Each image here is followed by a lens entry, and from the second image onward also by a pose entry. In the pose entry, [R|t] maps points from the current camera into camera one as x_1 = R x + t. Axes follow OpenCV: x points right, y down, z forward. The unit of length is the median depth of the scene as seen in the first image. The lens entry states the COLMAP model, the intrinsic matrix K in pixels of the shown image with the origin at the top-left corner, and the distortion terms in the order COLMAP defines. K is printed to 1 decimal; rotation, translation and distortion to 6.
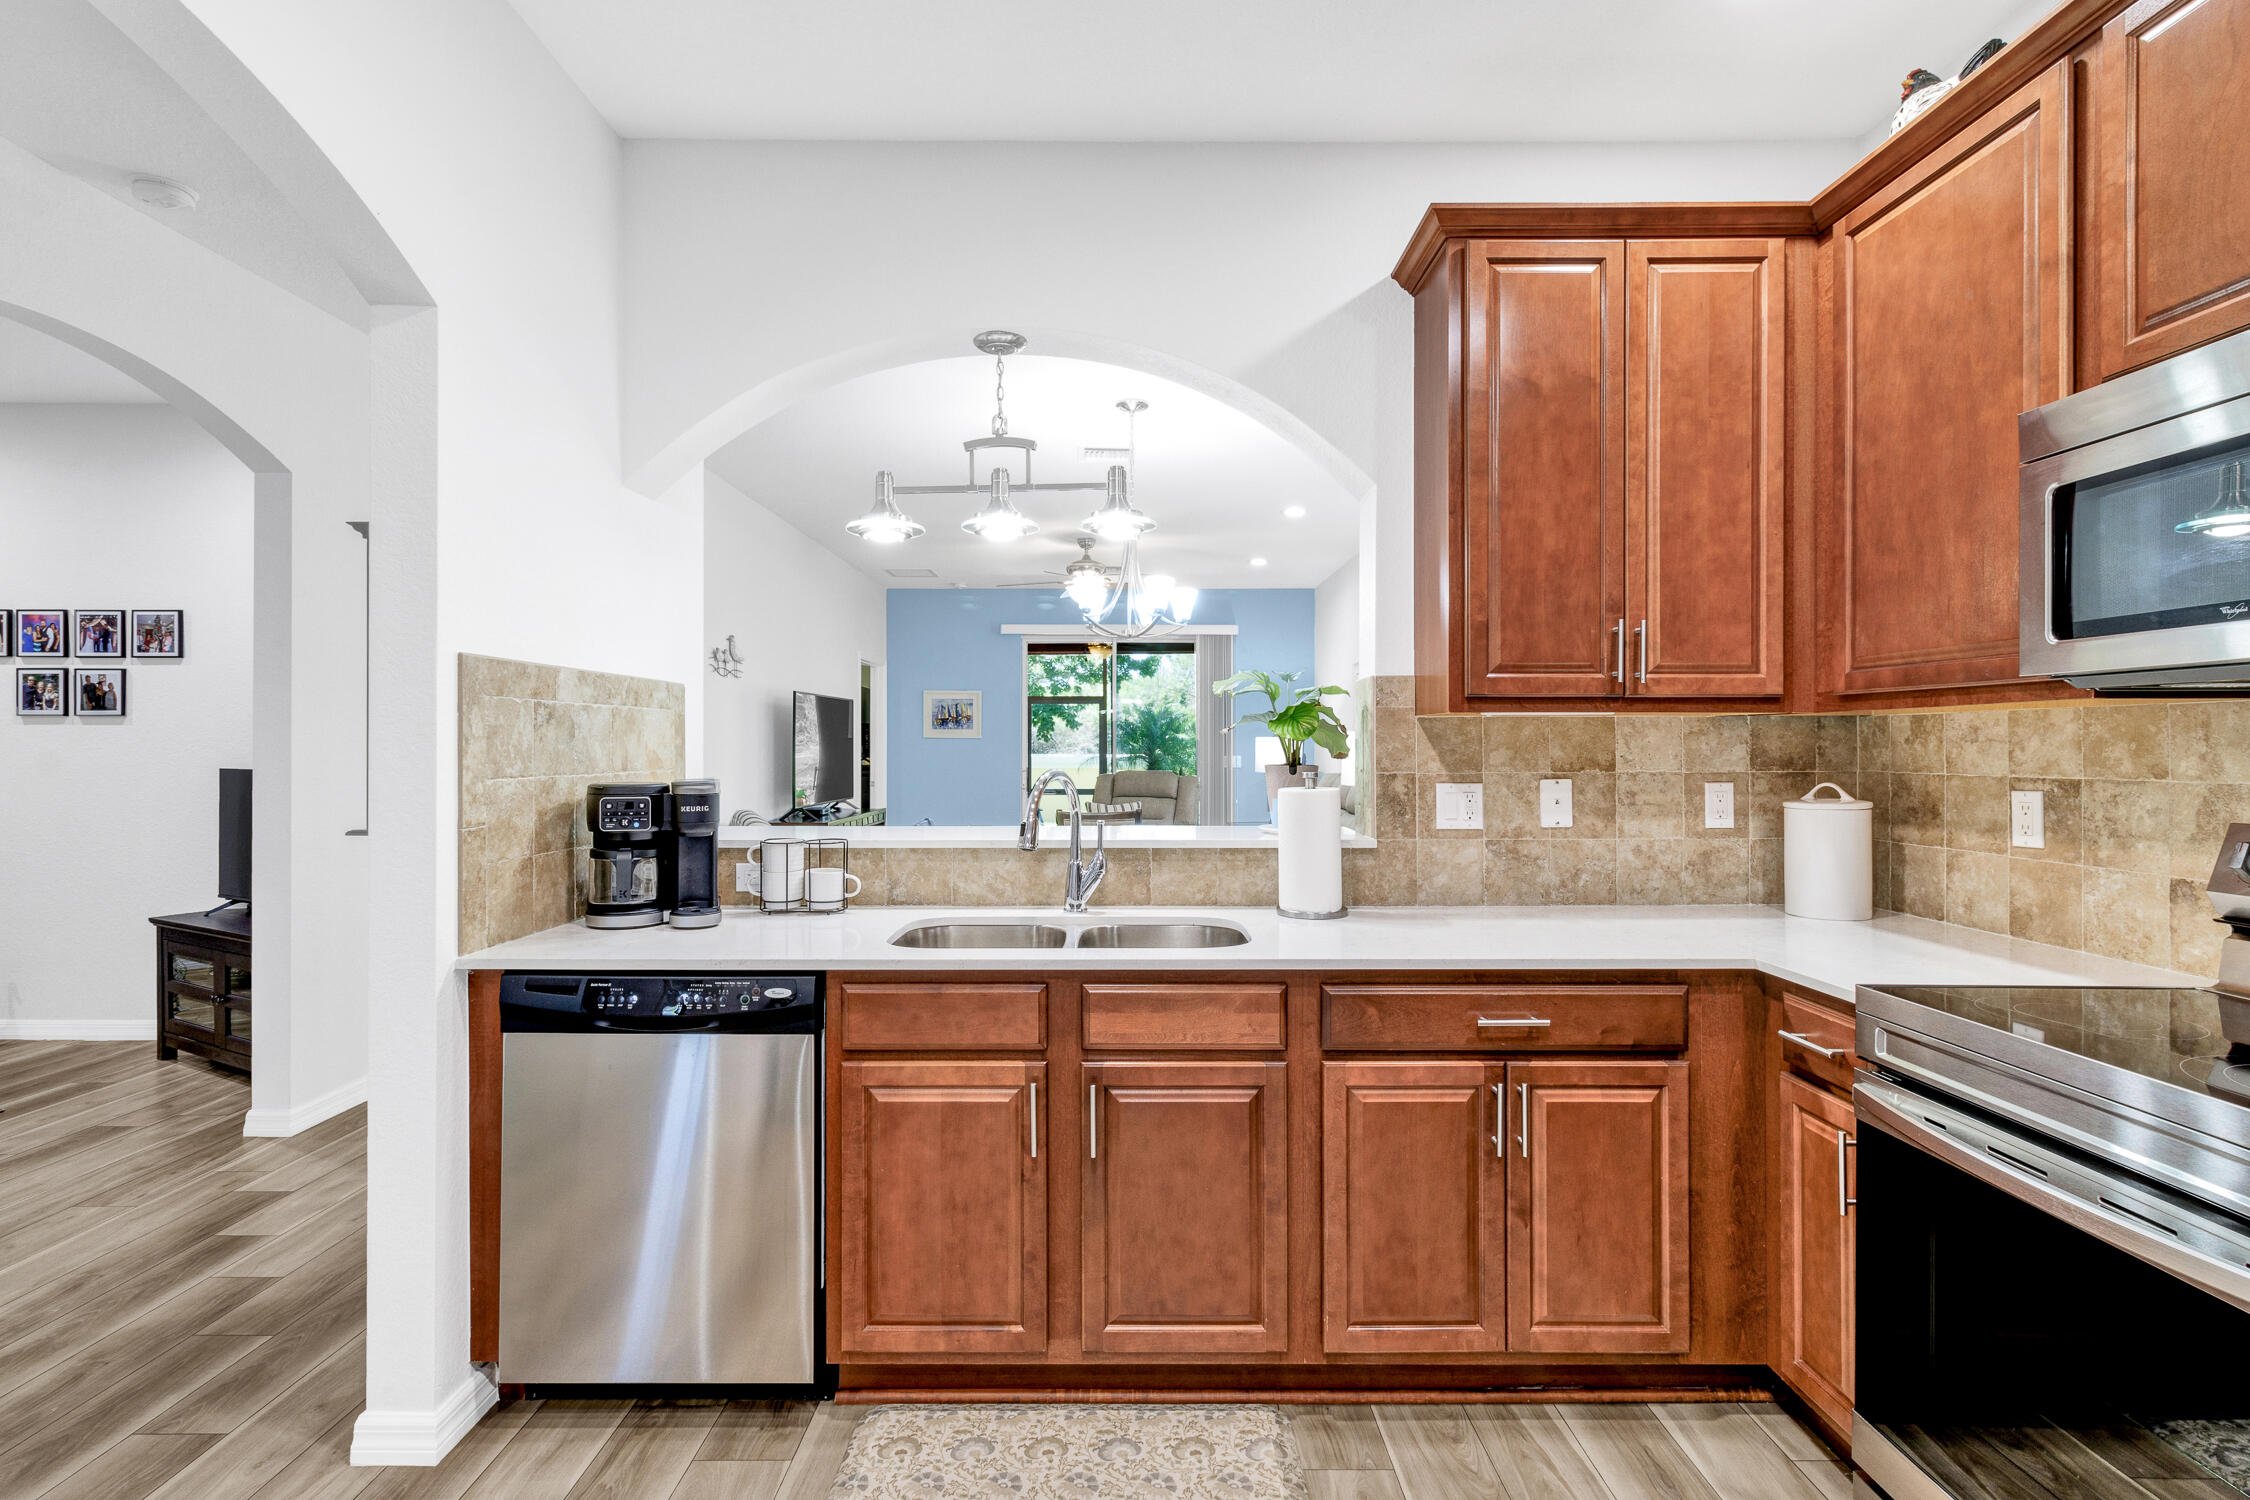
lens RADIAL K [[1066.7, 0, 1125.0], [0, 1066.7, 750.0], [0, 0, 1]] dist [0.001930, 0.008670]
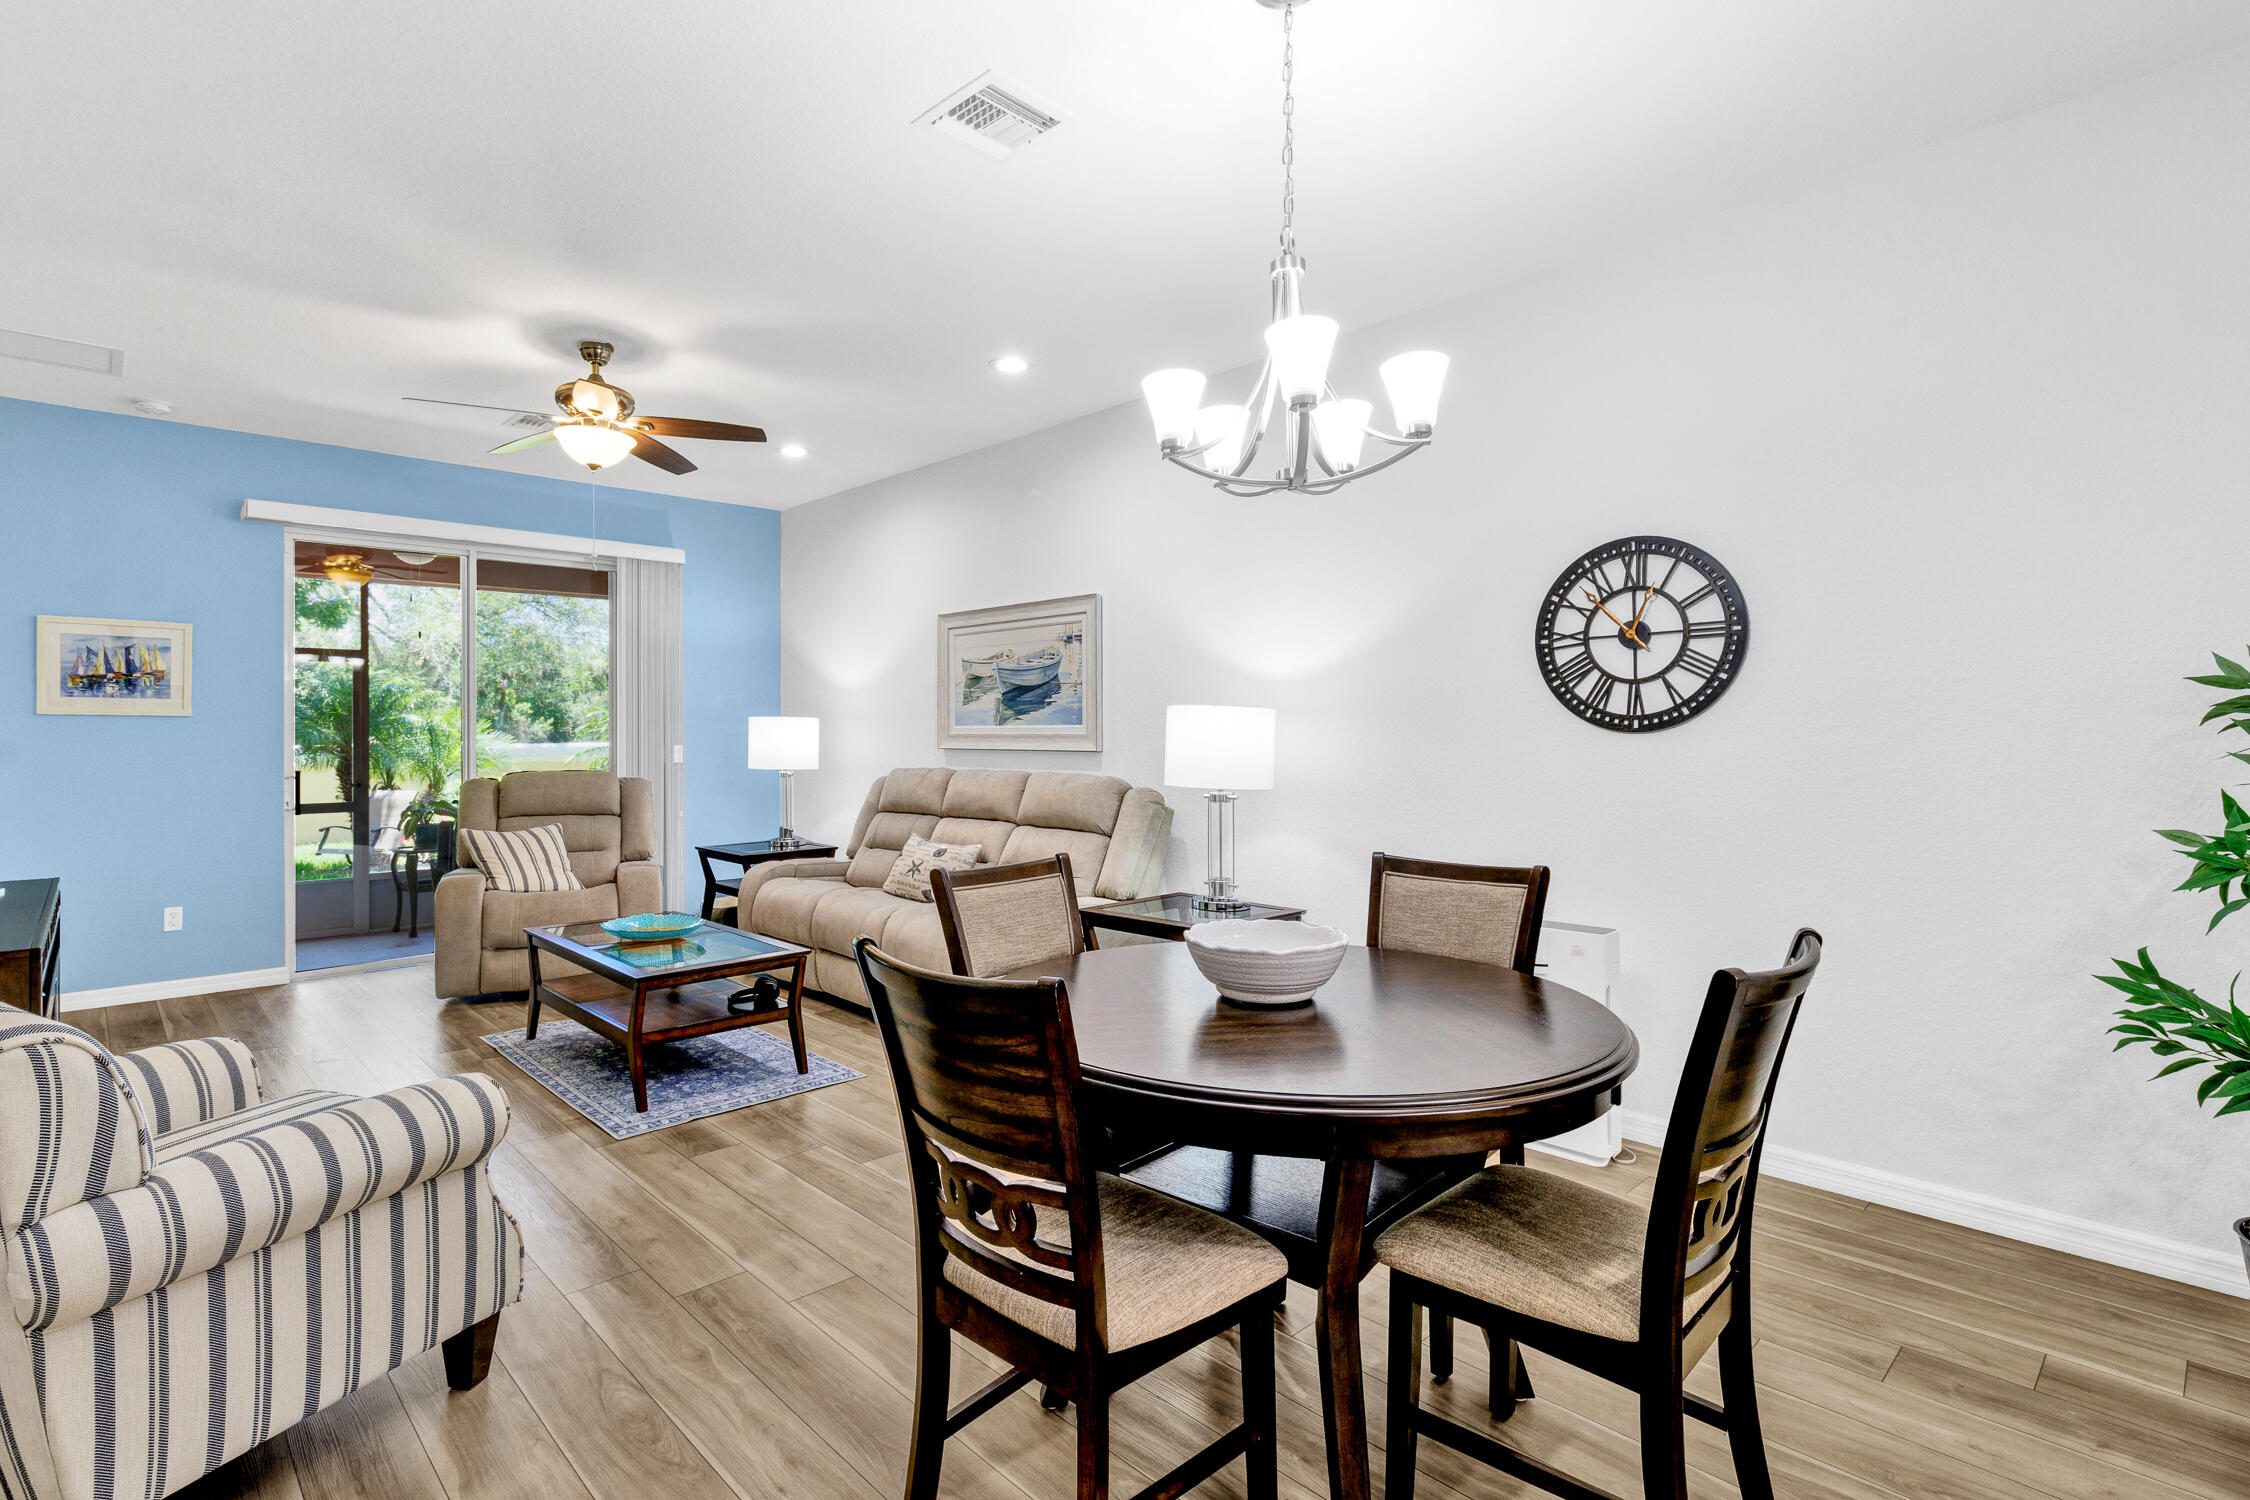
lens RADIAL K [[1071.2, 0, 1048.3], [0, 1071.2, 732.1], [0, 0, 1]] dist [0.000458, 0.000163]
pose [[0.739358, 0.000631, 0.673312, -0.758692], [0.004115, 0.999977, -0.005456, 0.005284], [-0.673300, 0.006804, 0.739338, 1.454226]]
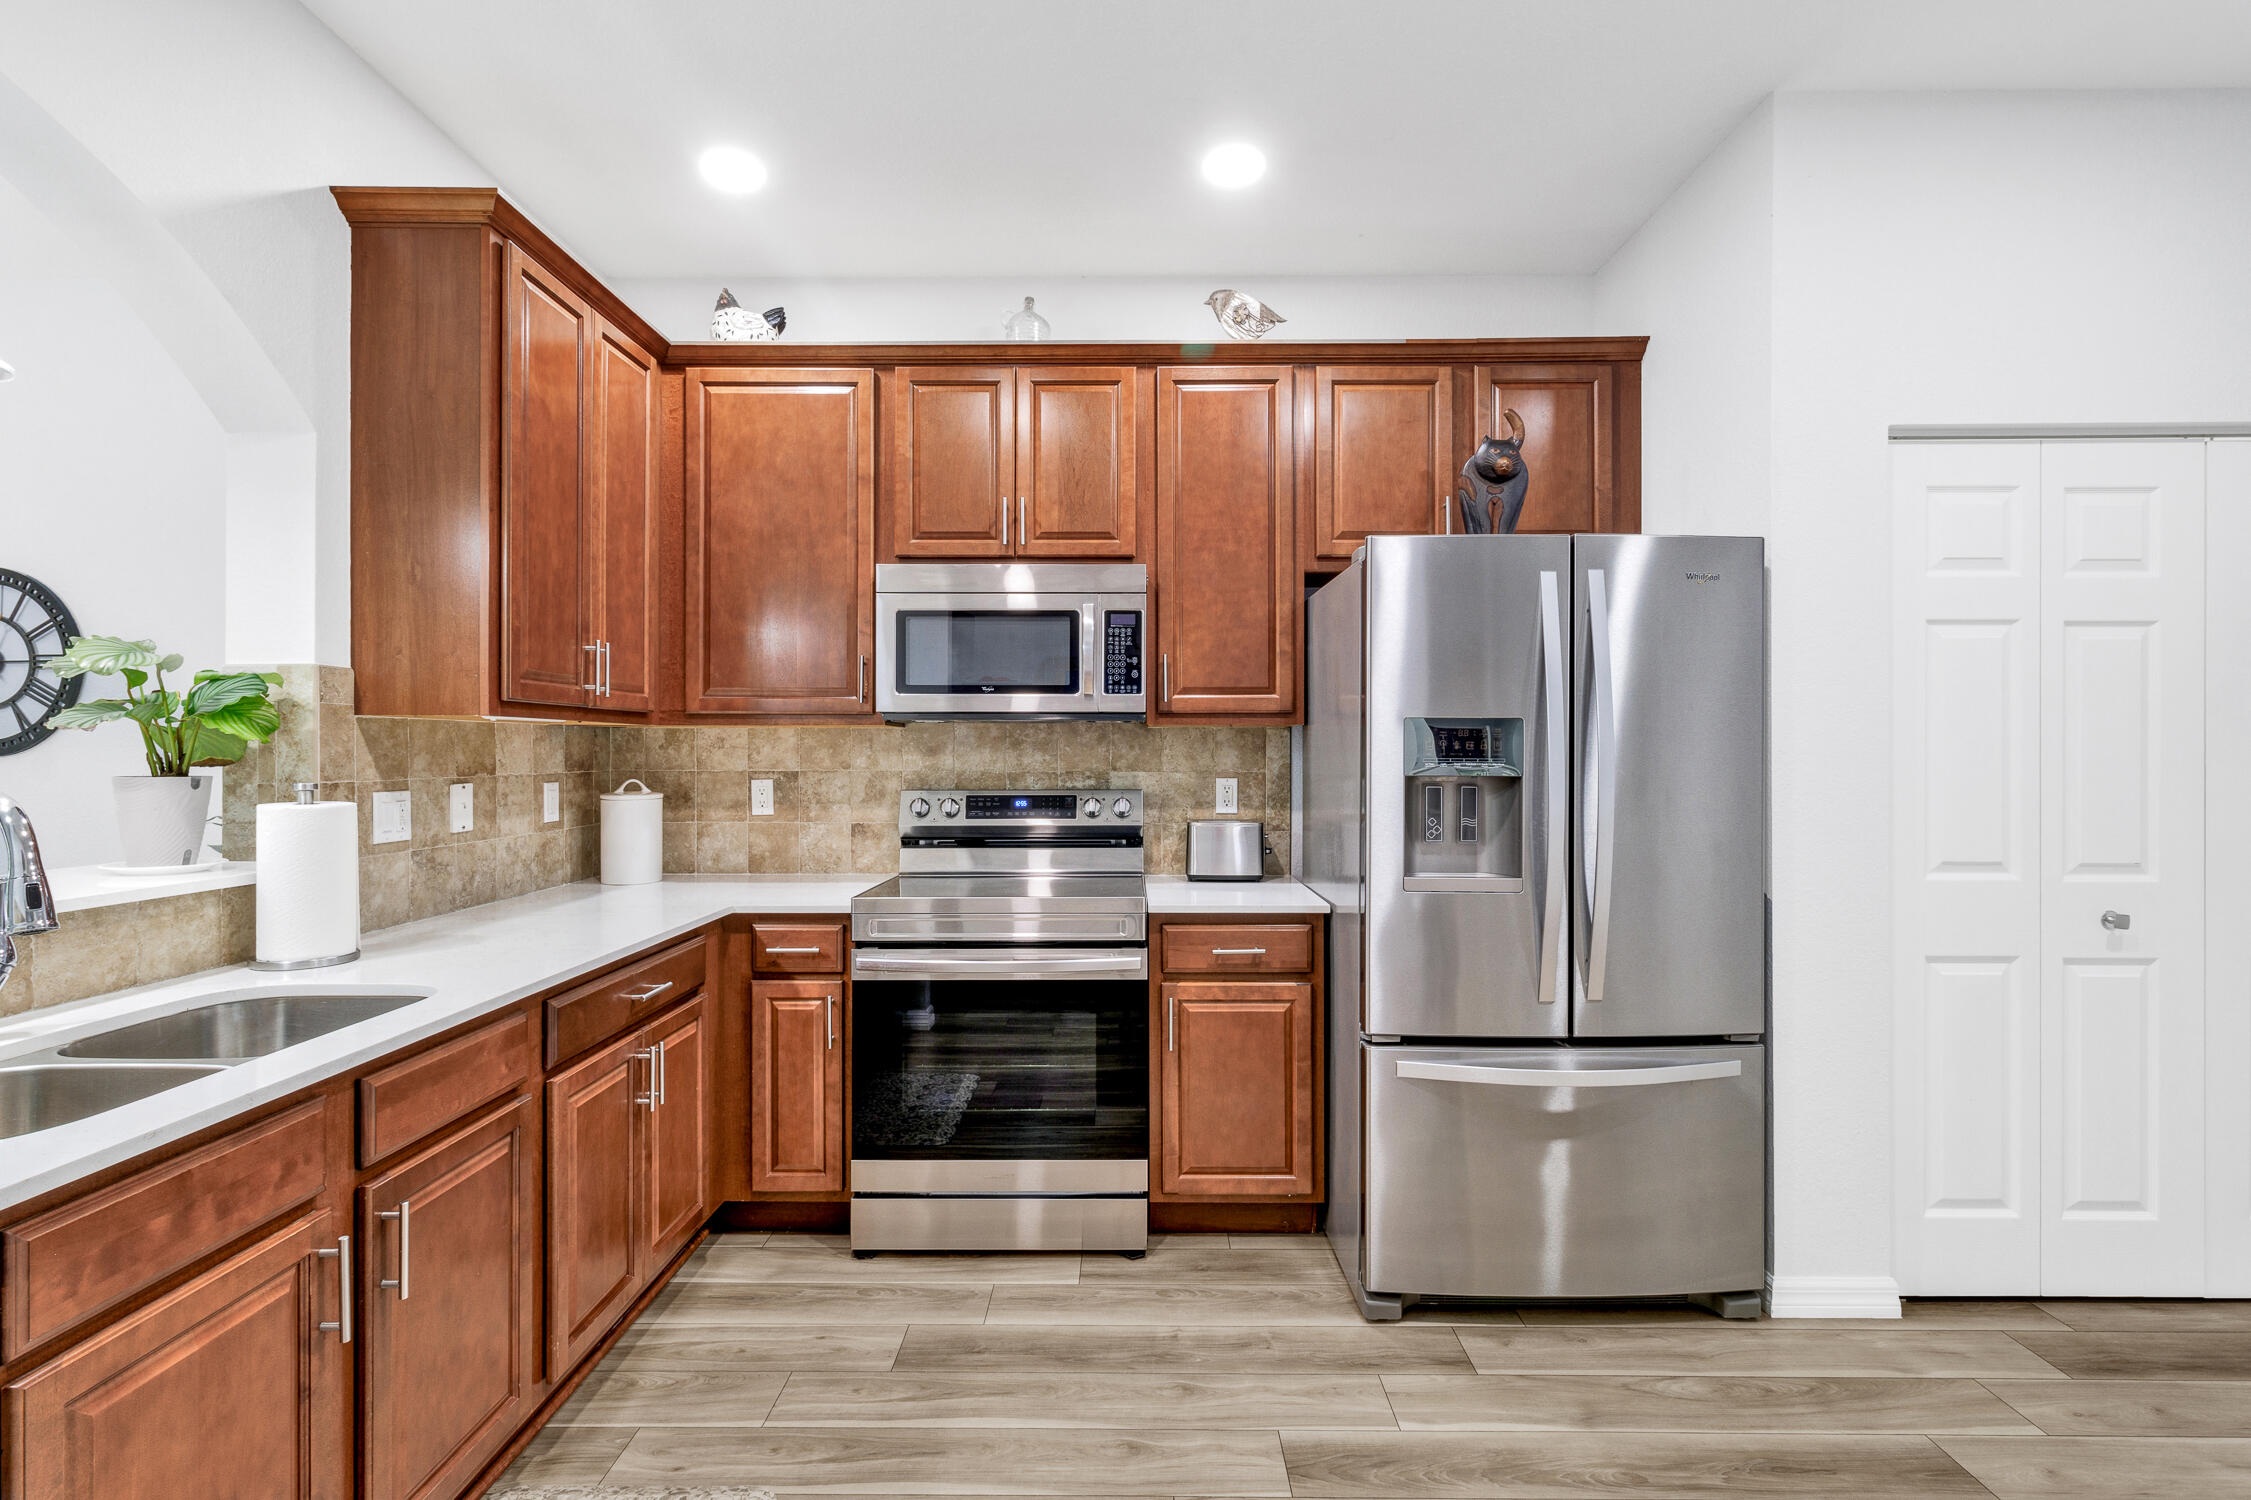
lens RADIAL K [[1054.2, 0, 1127.2], [0, 1054.2, 757.1], [0, 0, 1]] dist [0.000239, 0.000000]
pose [[0.006544, -0.004906, 0.999967, -0.646489], [0.003244, 0.999983, 0.004885, -0.000401], [-0.999973, 0.003212, 0.006559, 0.411224]]
